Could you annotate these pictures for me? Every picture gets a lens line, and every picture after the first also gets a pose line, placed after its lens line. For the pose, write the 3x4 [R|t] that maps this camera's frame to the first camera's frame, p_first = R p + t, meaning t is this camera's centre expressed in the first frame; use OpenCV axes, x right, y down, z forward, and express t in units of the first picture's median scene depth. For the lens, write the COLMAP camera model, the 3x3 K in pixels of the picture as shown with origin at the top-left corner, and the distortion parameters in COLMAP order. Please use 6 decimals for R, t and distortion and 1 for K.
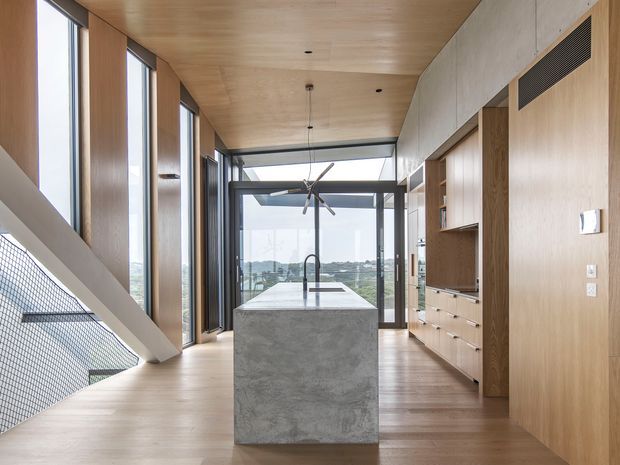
lens RADIAL K [[628.3, 0, 310.0], [0, 628.3, 257.0], [0, 0, 1]] dist [0.049934, -0.009352]
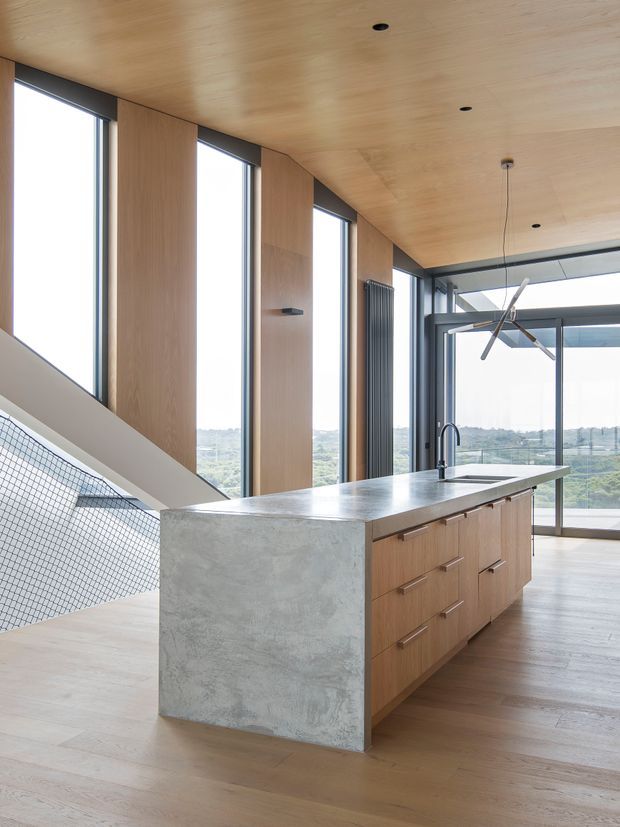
lens RADIAL K [[838.1, 0, 310.0], [0, 838.1, 413.5], [0, 0, 1]] dist [0.049934, -0.009352]
pose [[0.901642, 0.005820, -0.432444, 0.399758], [-0.008318, 0.999958, -0.003885, -0.015197], [0.432403, 0.007100, 0.901653, 0.272457]]
